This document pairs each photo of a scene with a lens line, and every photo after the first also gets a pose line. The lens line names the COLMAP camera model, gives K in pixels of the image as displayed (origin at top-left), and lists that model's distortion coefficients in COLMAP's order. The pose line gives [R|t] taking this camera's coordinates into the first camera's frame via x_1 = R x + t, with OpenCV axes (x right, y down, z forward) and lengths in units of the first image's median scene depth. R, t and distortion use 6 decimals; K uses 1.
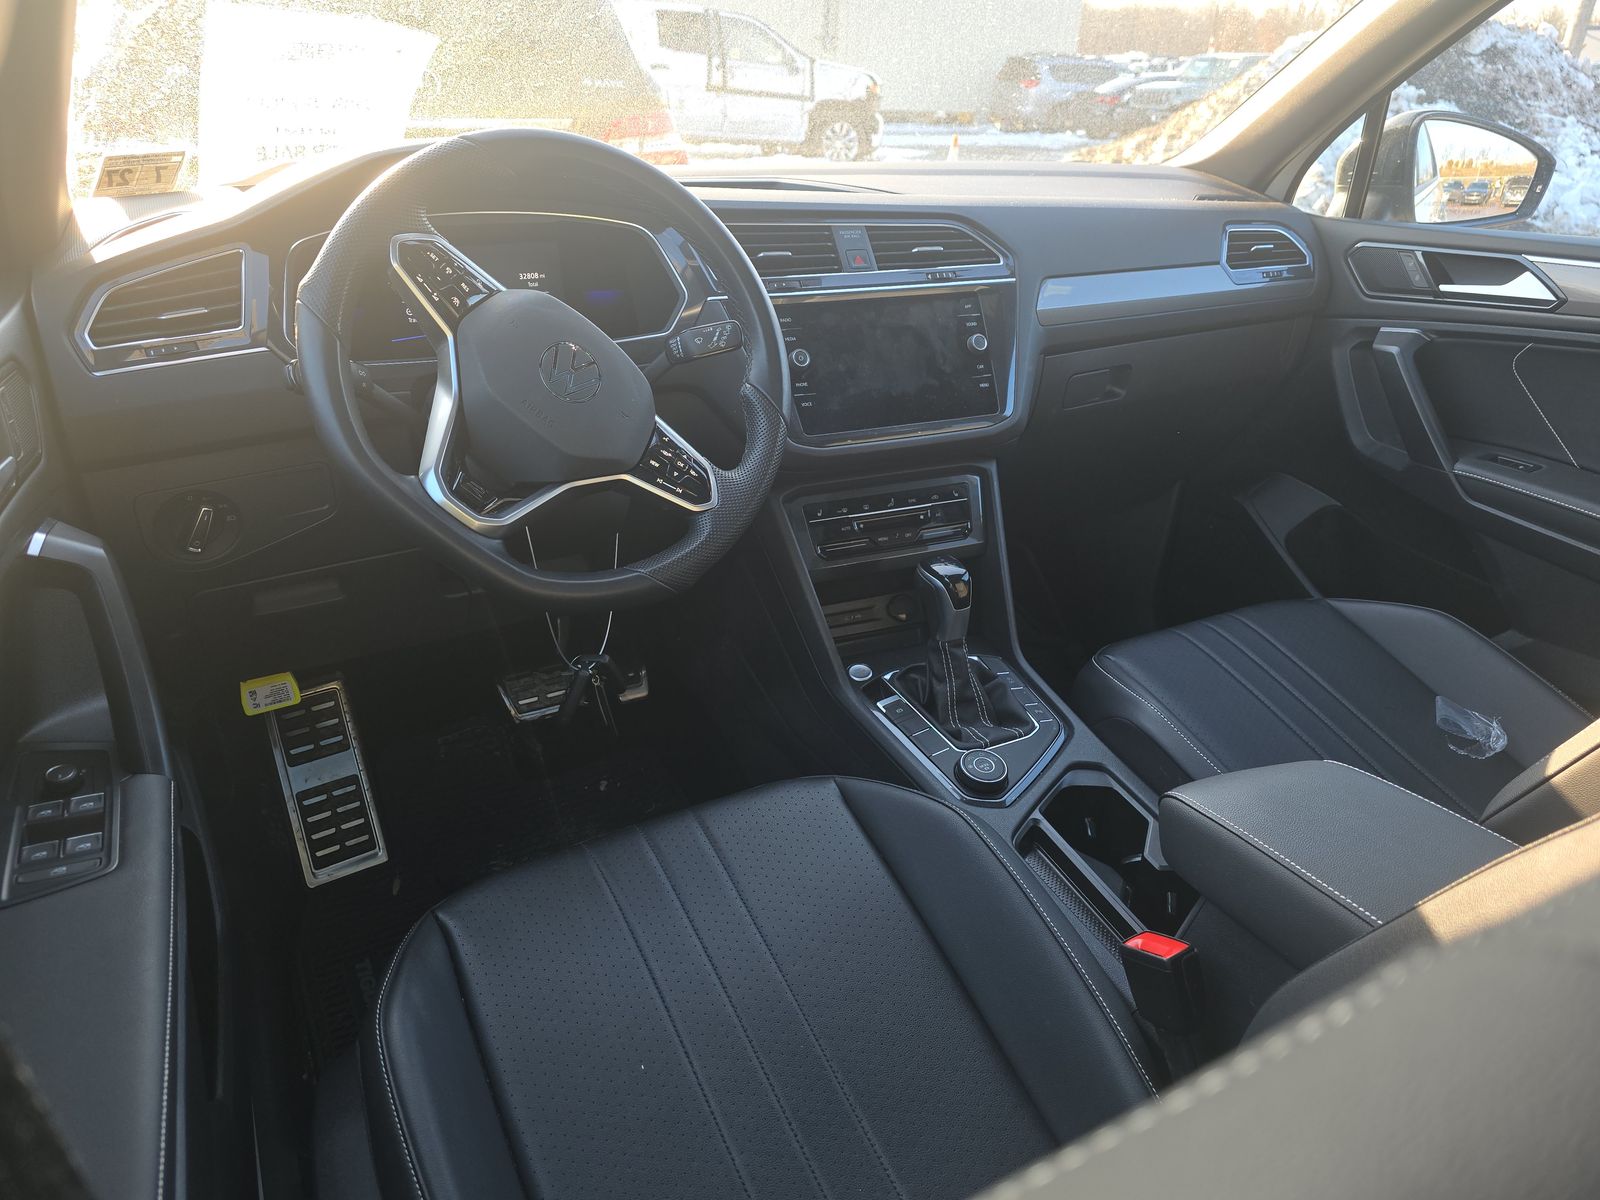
lens RADIAL K [[1110.9, 0, 800.1], [0, 1110.9, 595.1], [0, 0, 1]] dist [0.047607, -0.032113]
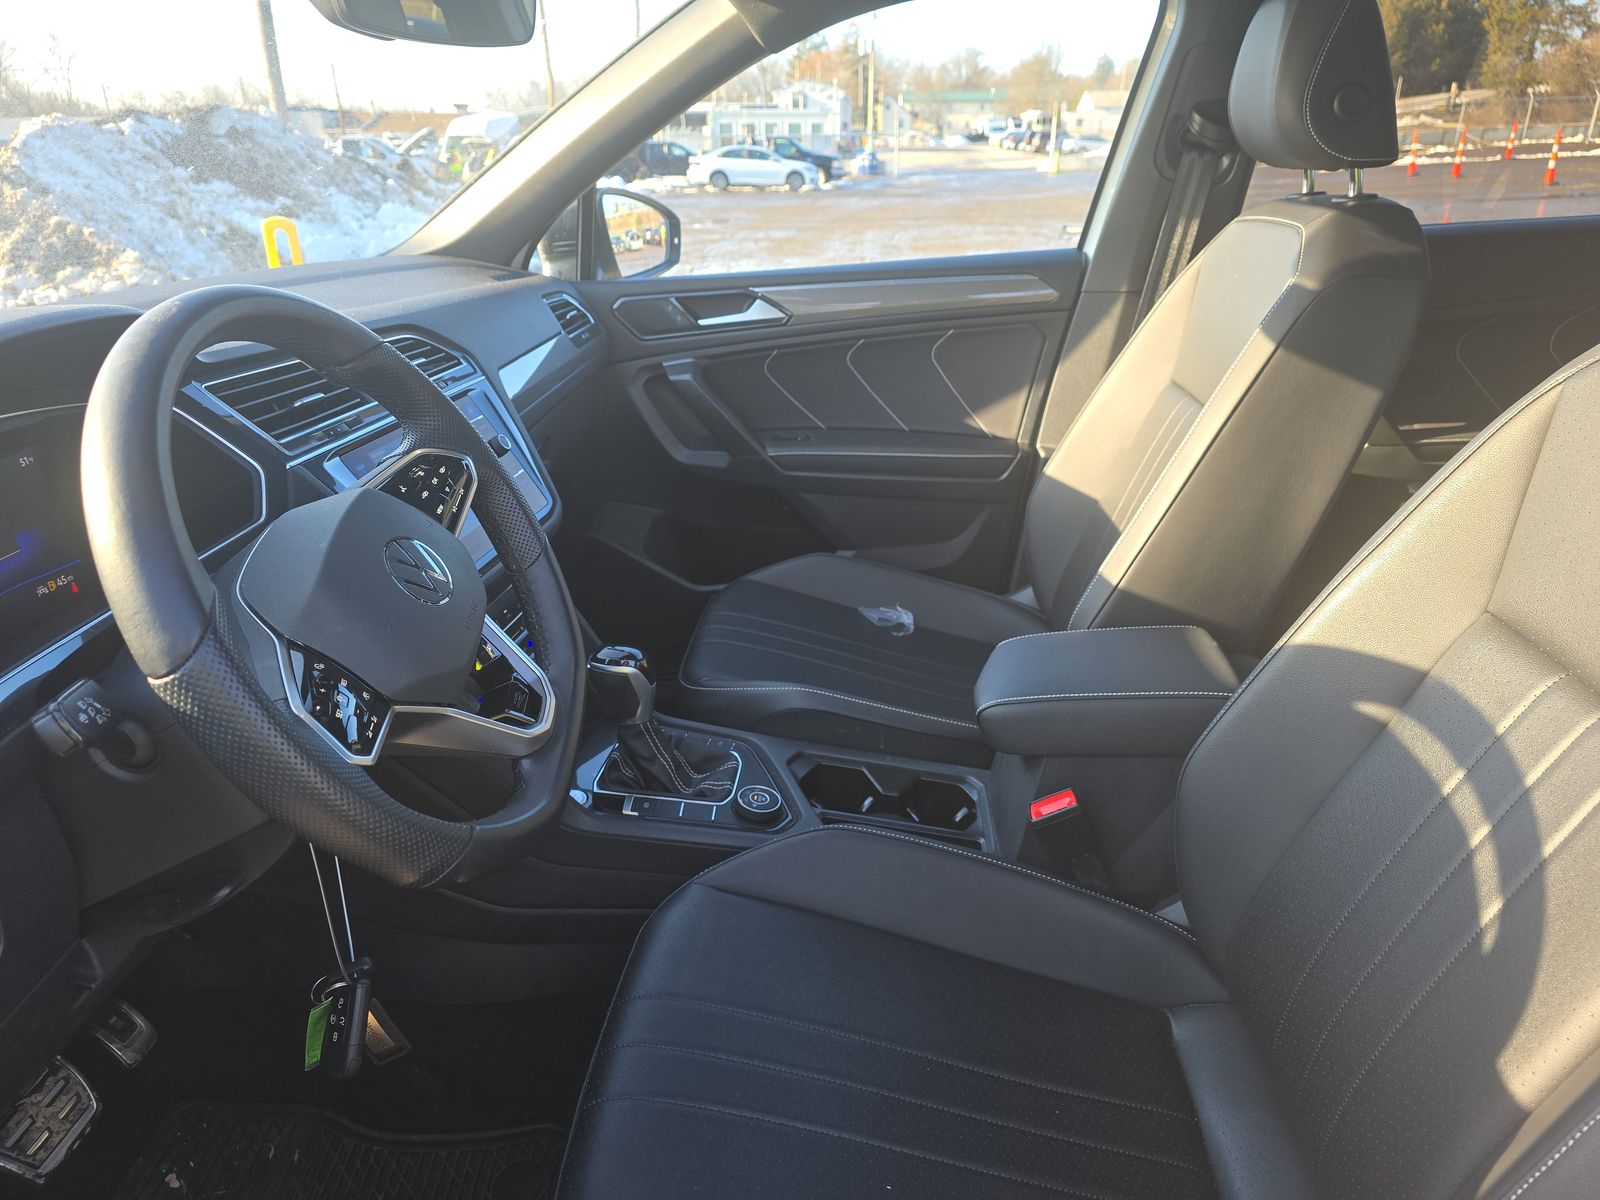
lens RADIAL K [[1110.9, 0, 826.1], [0, 1110.9, 589.2], [0, 0, 1]] dist [0.047607, -0.032113]
pose [[0.532497, -0.347274, 0.771912, -0.418720], [0.394980, 0.908528, 0.136262, -0.113296], [-0.748624, 0.232331, 0.620954, 0.180874]]
